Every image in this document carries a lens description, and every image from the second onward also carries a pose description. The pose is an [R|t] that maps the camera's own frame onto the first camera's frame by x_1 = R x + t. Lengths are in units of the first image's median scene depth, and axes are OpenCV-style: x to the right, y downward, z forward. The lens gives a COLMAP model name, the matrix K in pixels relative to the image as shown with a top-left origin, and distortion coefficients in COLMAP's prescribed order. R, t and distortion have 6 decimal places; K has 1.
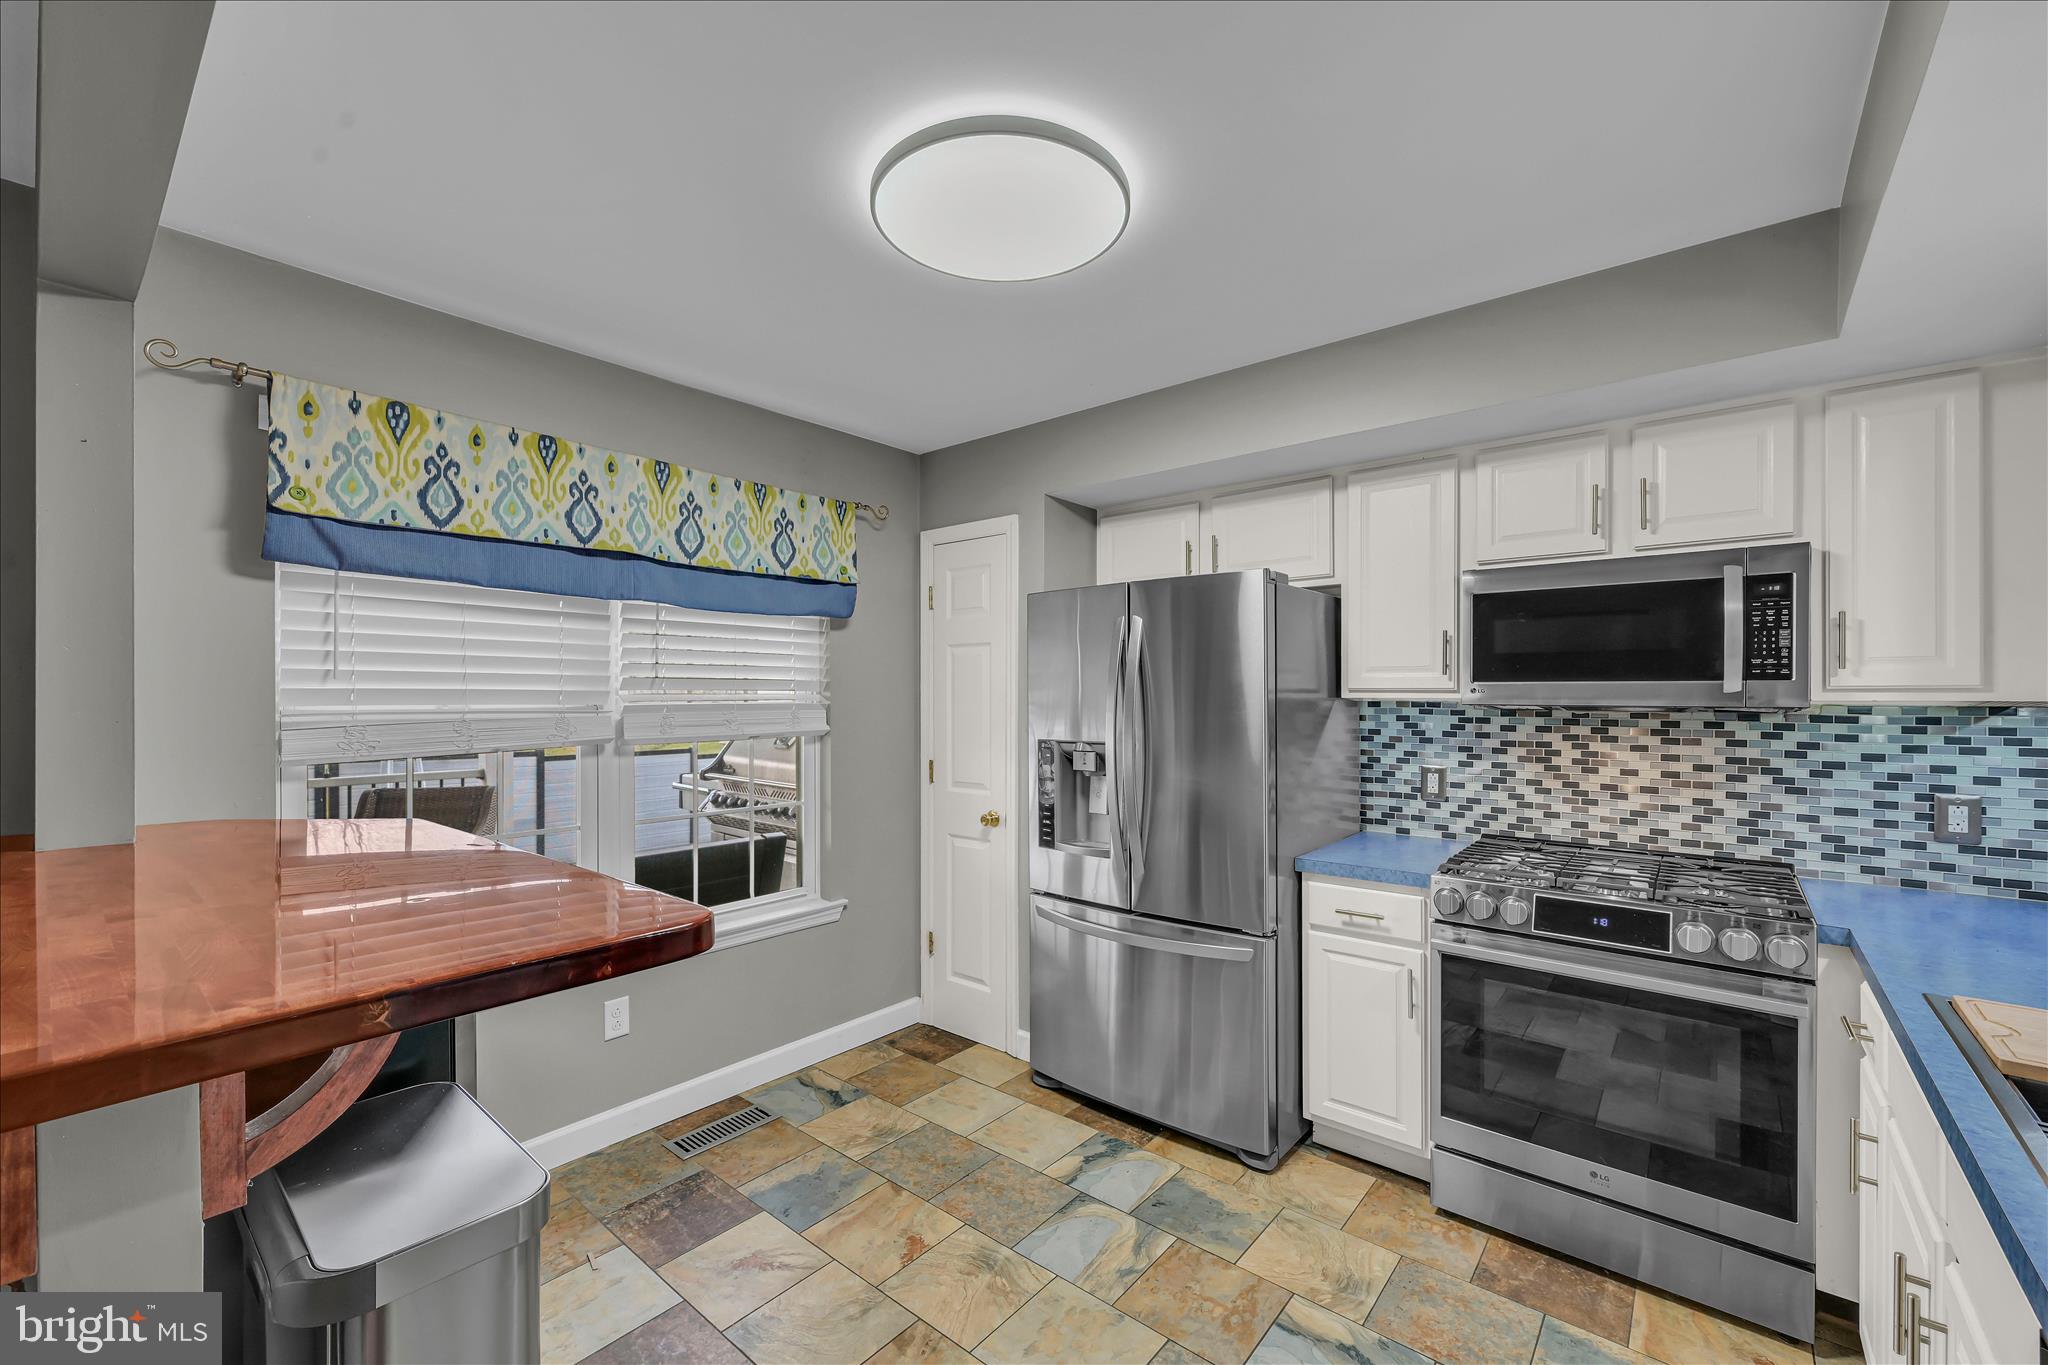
lens RADIAL K [[829.5, 0, 1025.2], [0, 829.5, 692.9], [0, 0, 1]] dist [-0.001708, -0.000037]
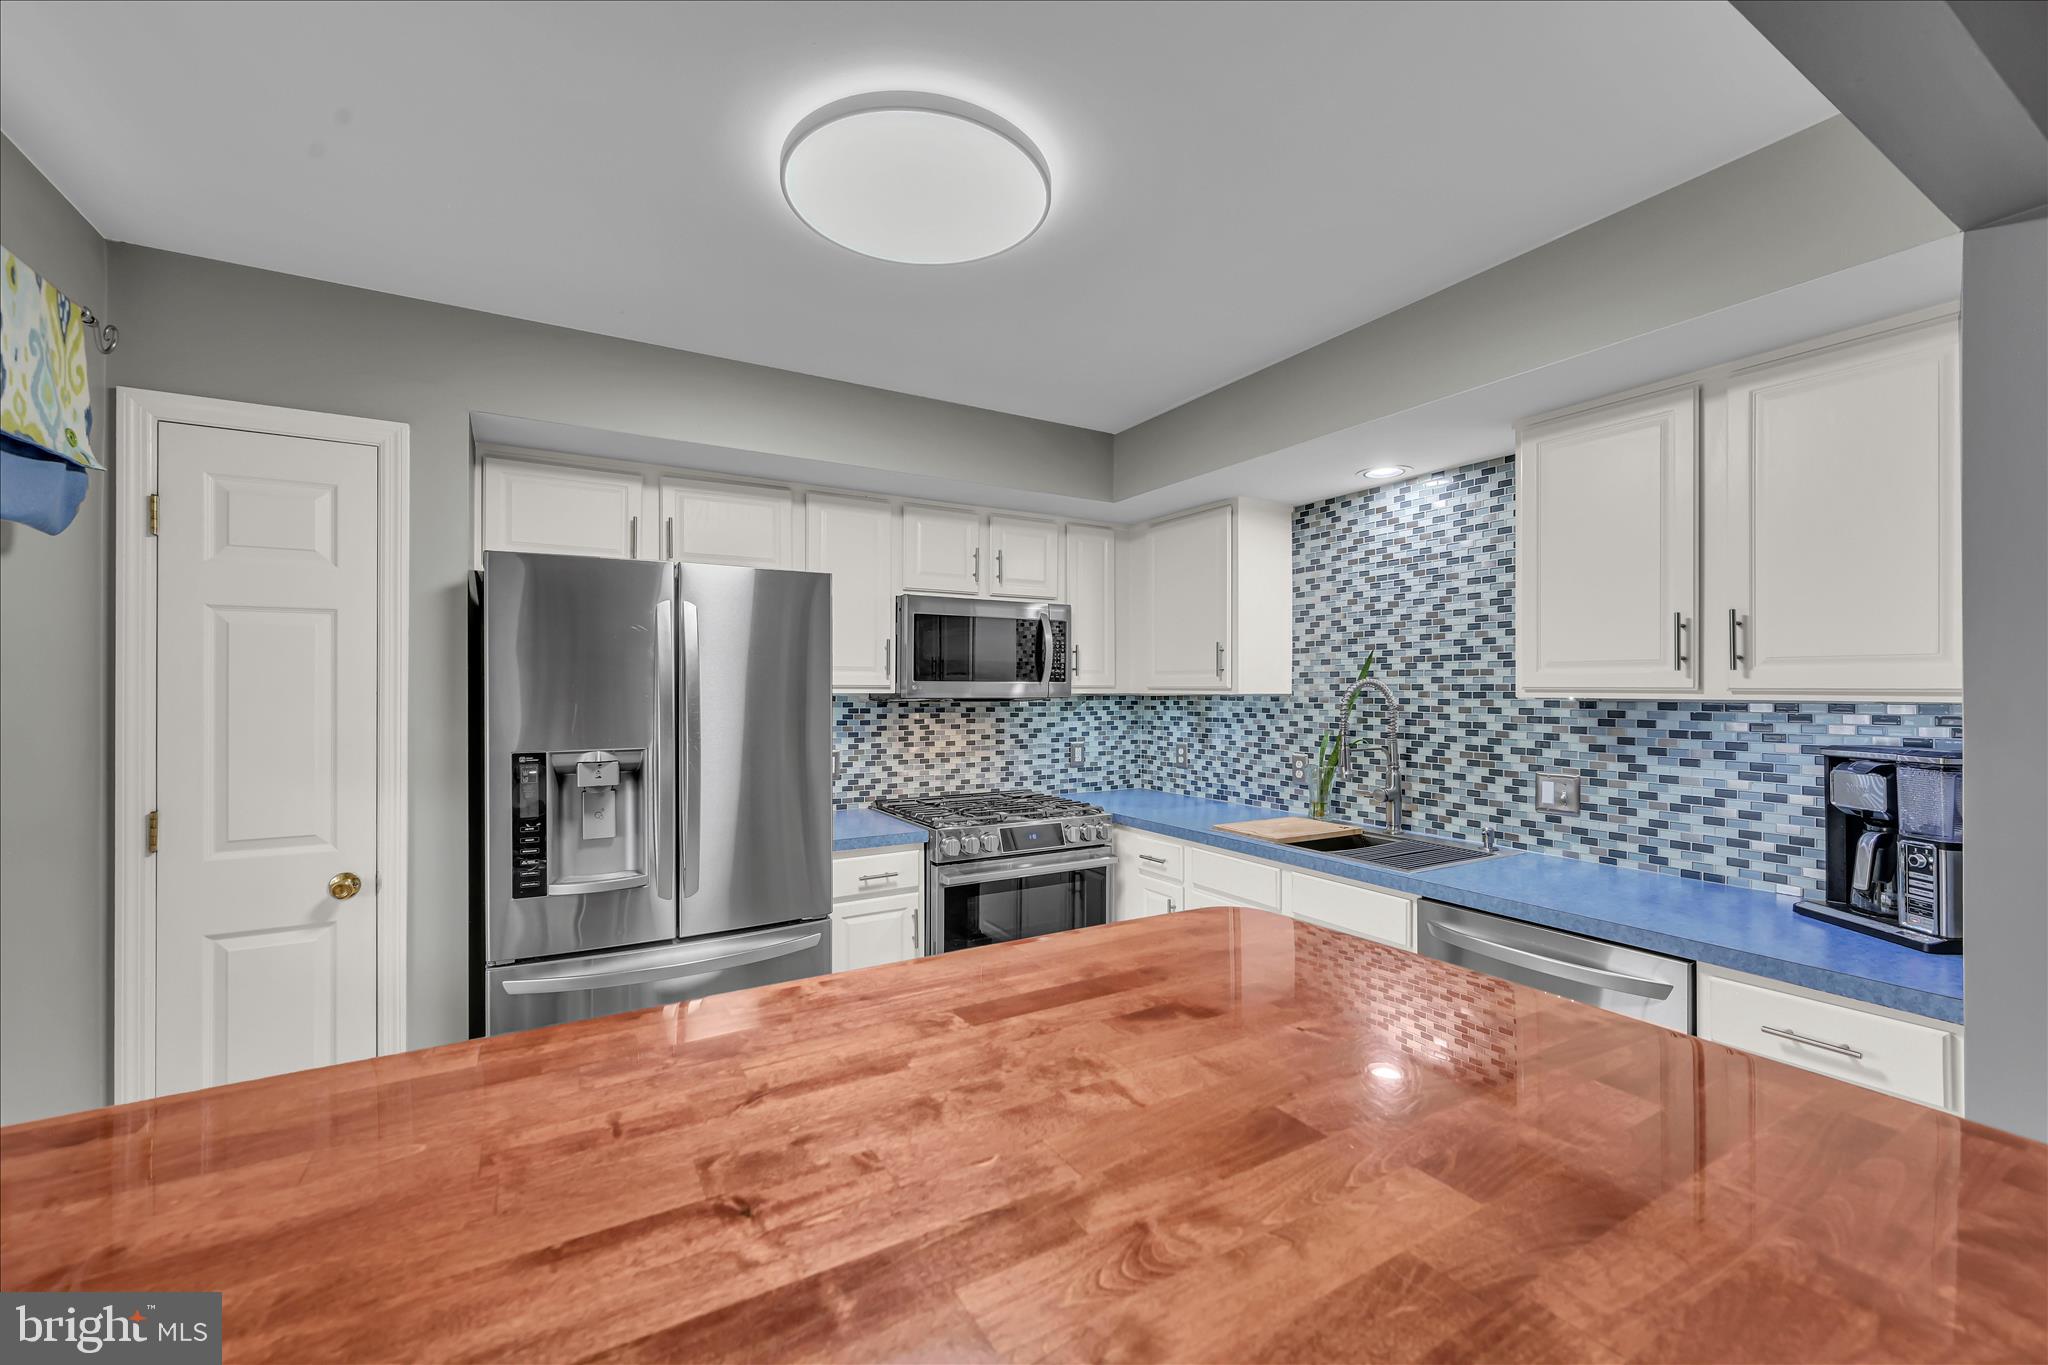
lens RADIAL K [[829.5, 0, 1023.7], [0, 829.5, 684.9], [0, 0, 1]] dist [-0.001708, -0.000037]
pose [[0.338067, 0.004754, 0.941110, -0.634614], [-0.000673, 0.999988, -0.004810, -0.000429], [-0.941122, 0.000993, 0.338067, 0.401230]]
